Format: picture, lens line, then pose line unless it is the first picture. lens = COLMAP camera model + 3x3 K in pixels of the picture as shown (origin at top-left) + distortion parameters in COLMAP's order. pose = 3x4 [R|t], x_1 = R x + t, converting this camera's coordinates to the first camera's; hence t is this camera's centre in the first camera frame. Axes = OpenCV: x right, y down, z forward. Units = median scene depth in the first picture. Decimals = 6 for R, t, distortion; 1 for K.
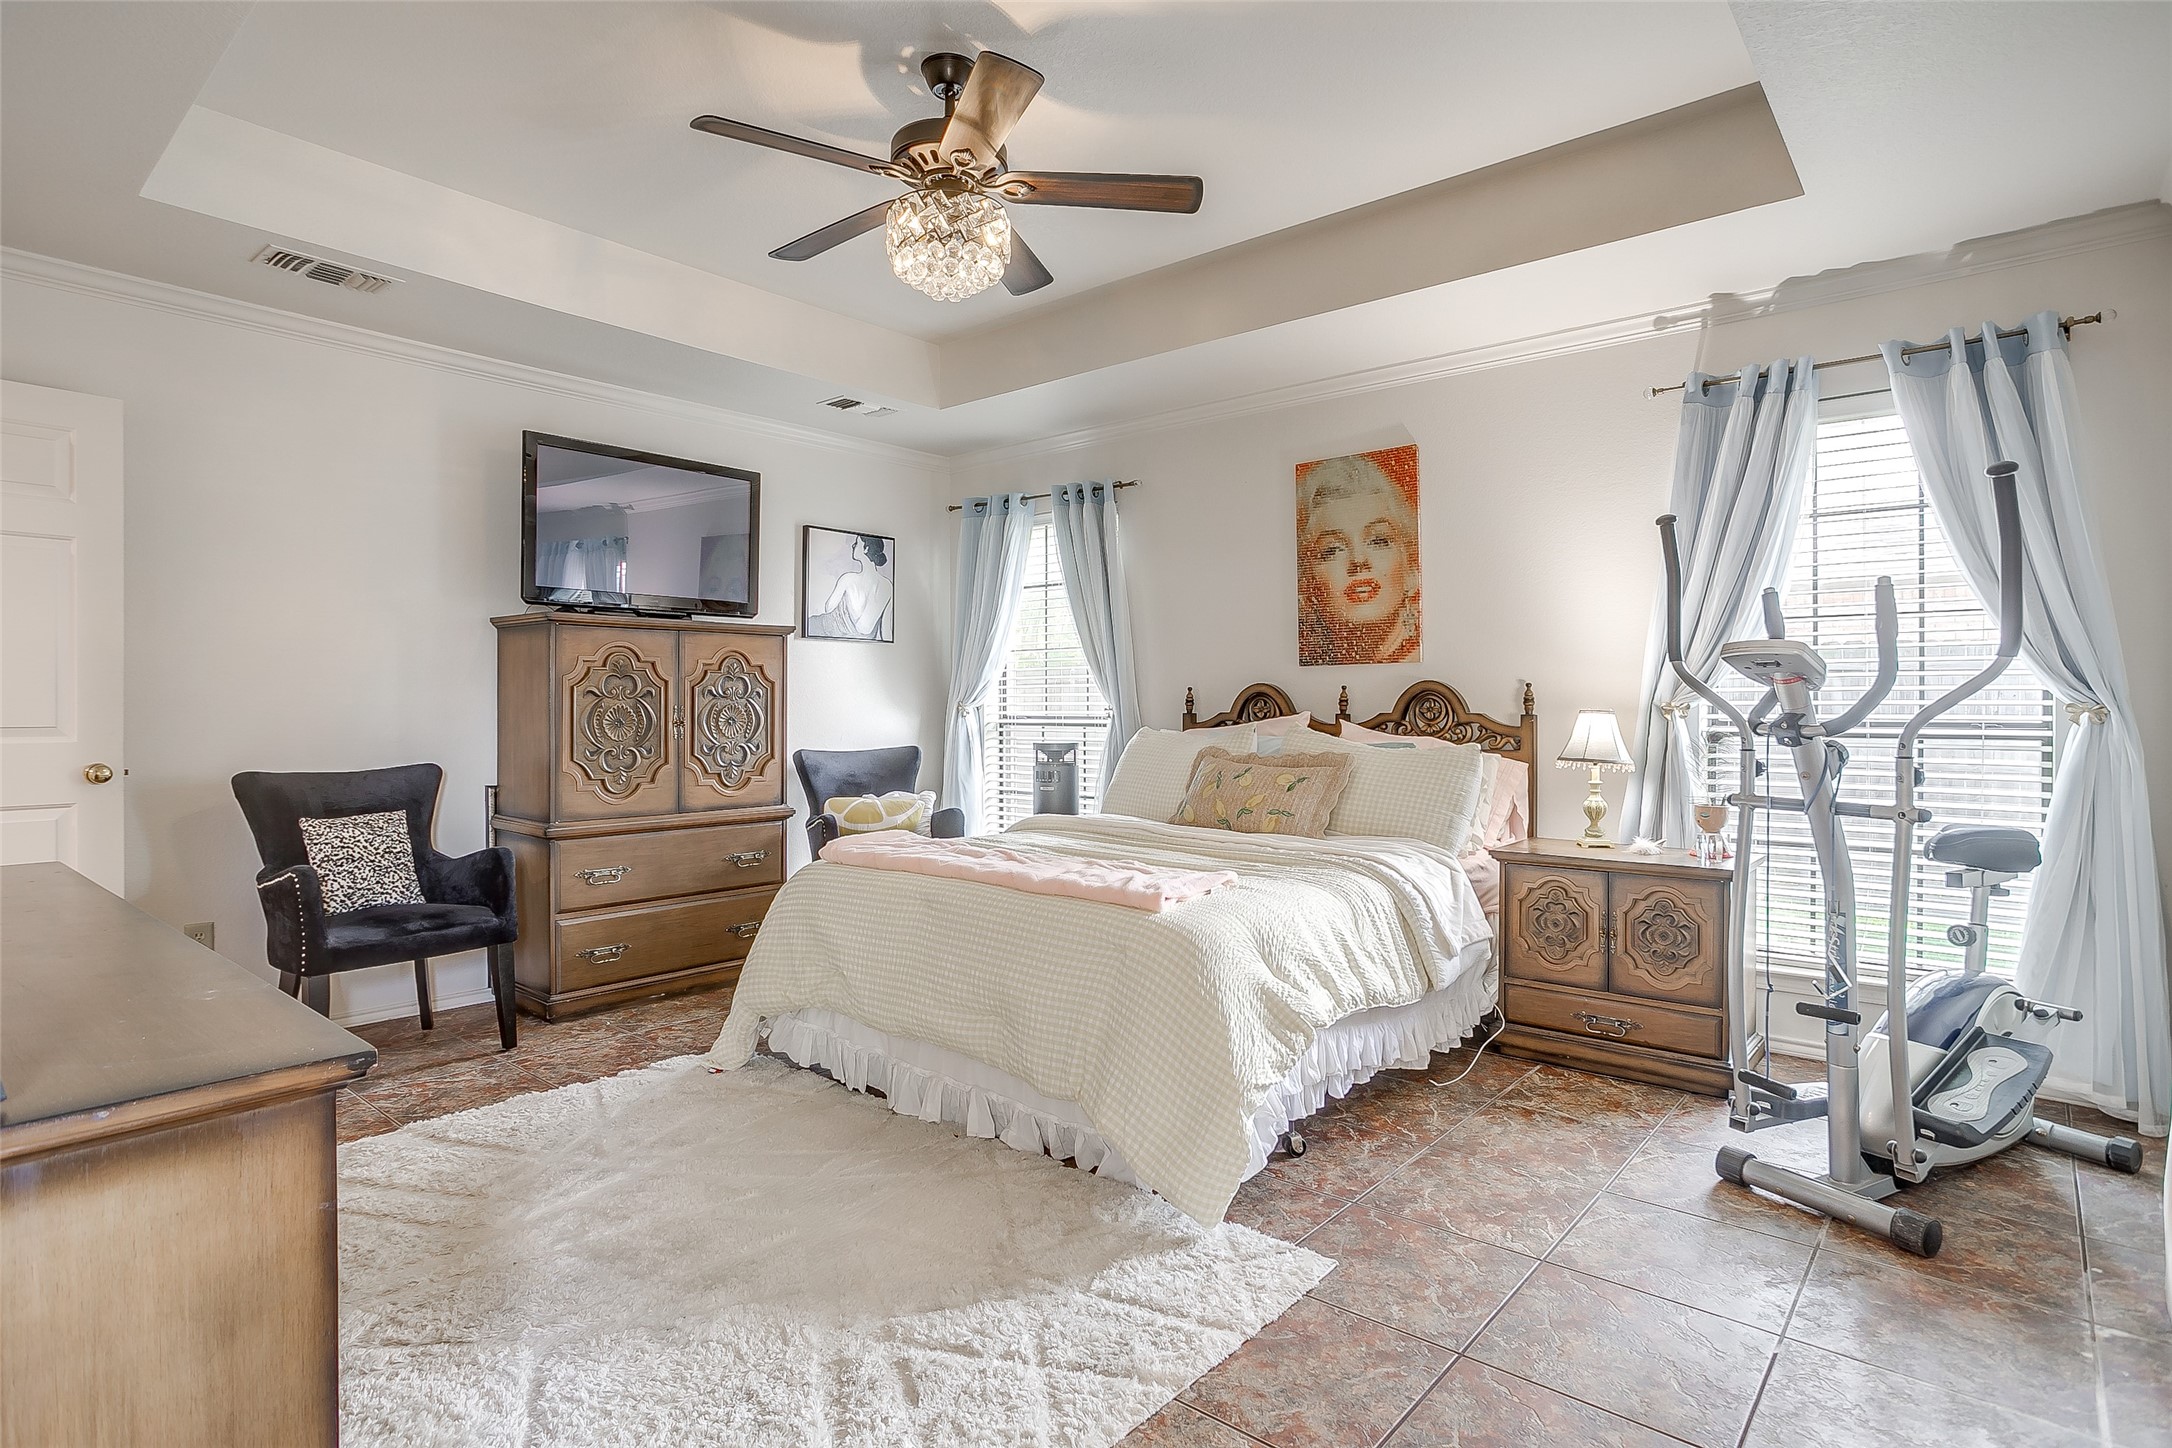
lens RADIAL K [[1137.6, 0, 1064.6], [0, 1137.6, 716.9], [0, 0, 1]] dist [-0.037621, 0.020133]
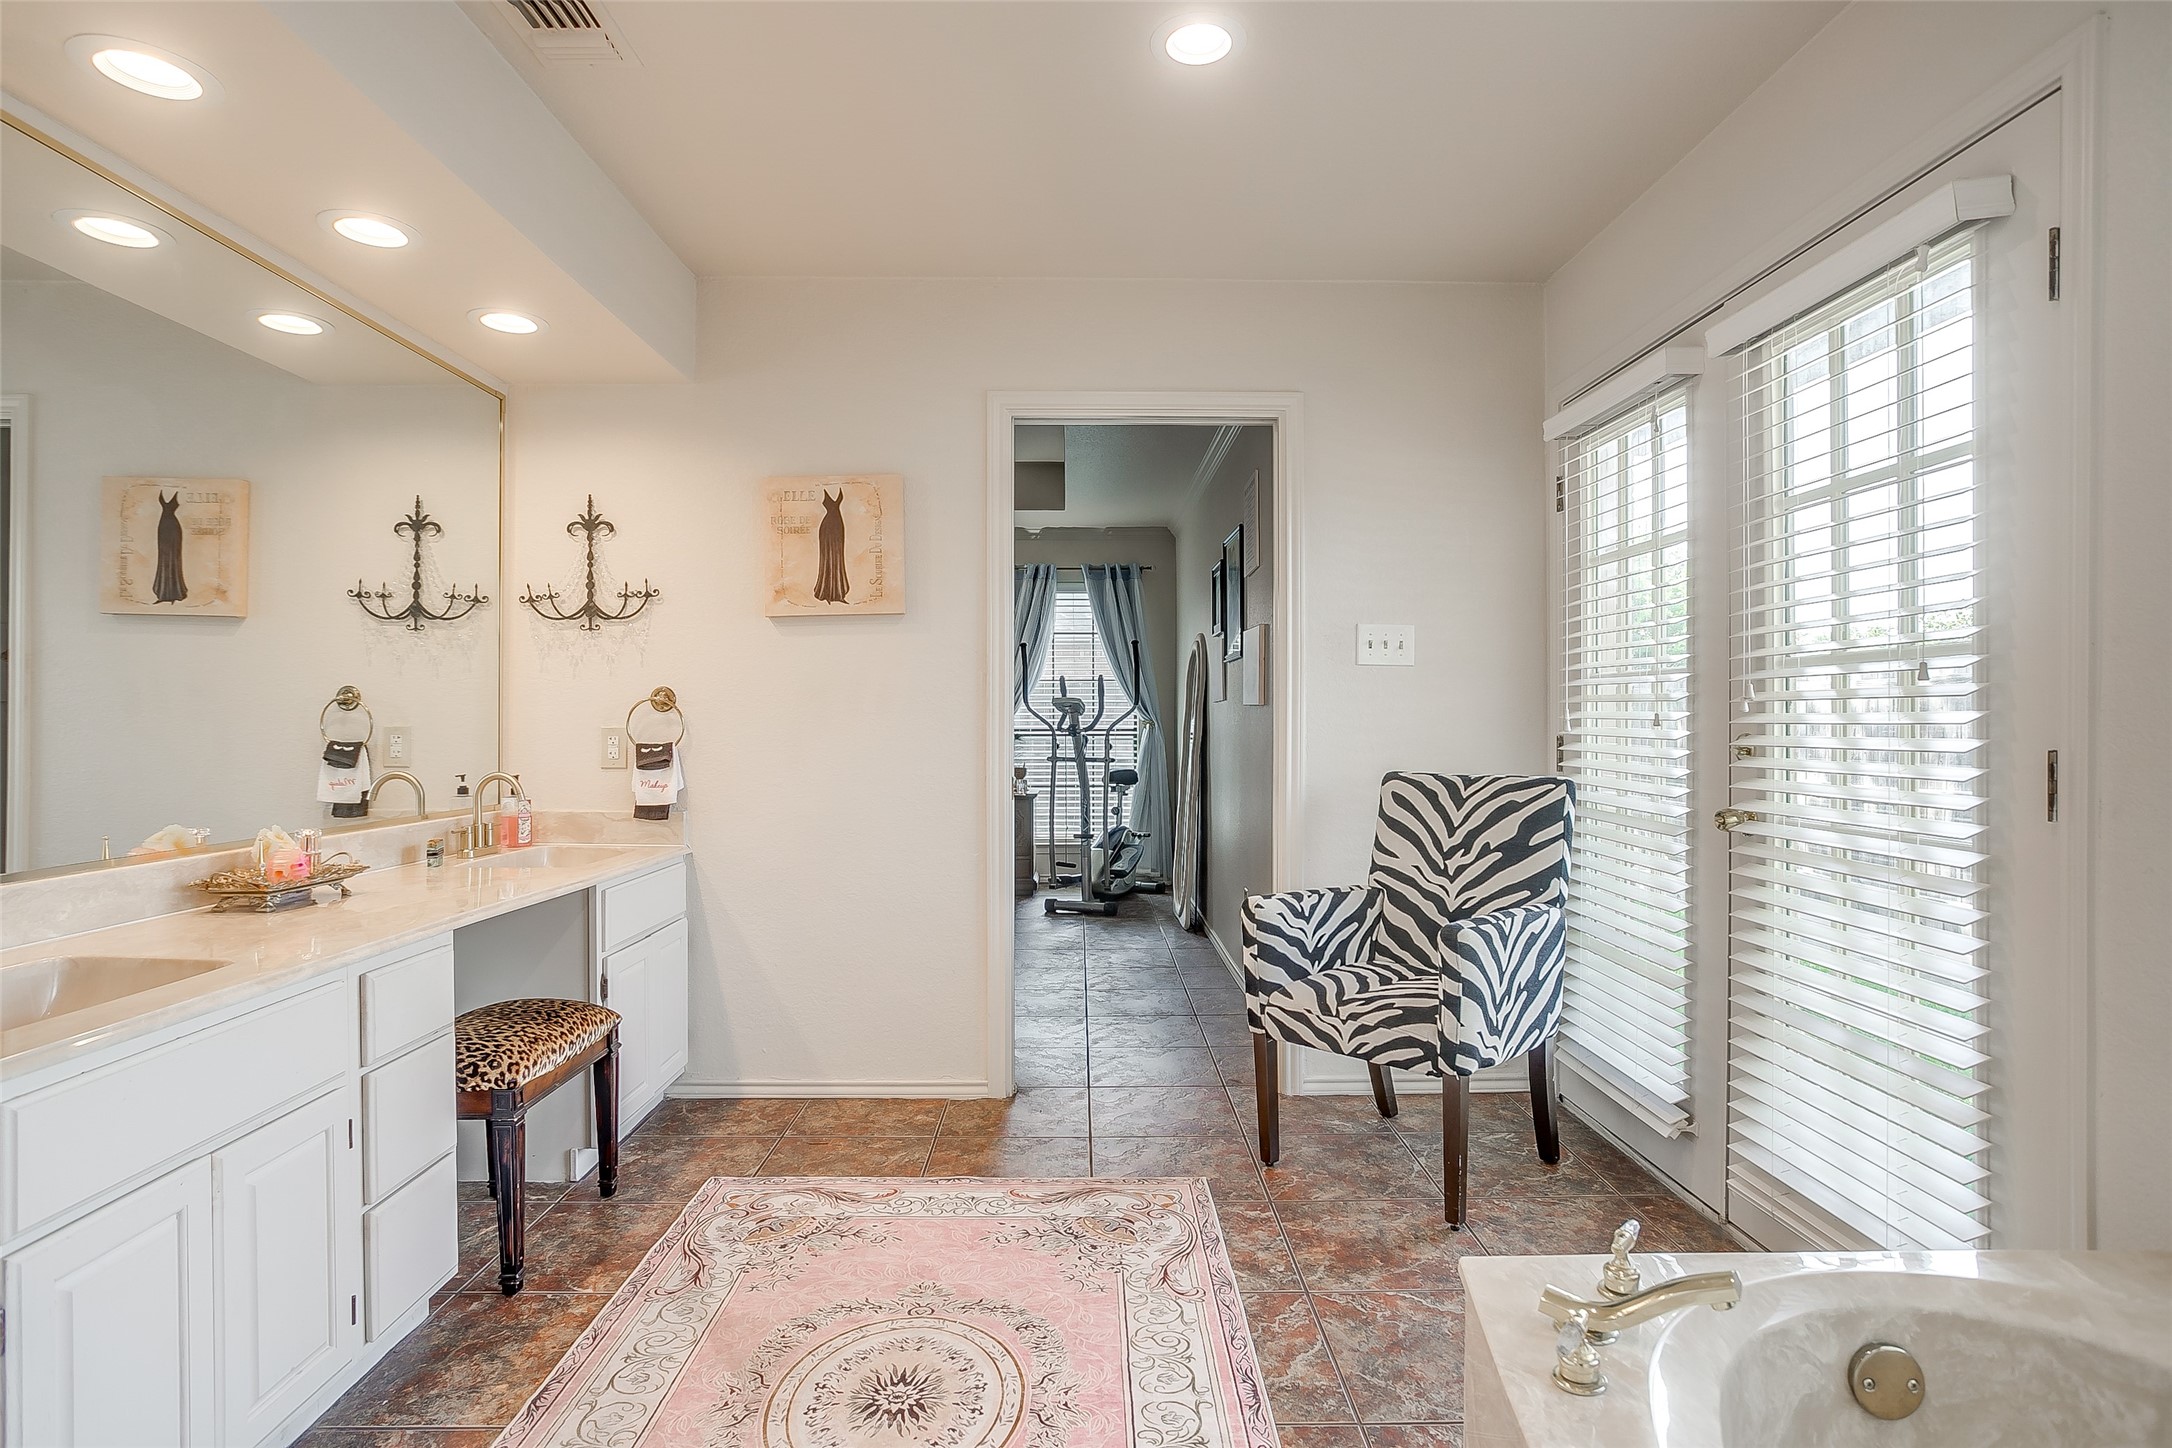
lens RADIAL K [[1137.6, 0, 1098.9], [0, 1137.6, 721.5], [0, 0, 1]] dist [-0.037621, 0.020133]
pose [[0.743916, 0.002421, 0.668268, -1.028063], [0.000851, 0.999989, -0.004569, 0.001742], [-0.668272, 0.003967, 0.743906, -0.971920]]
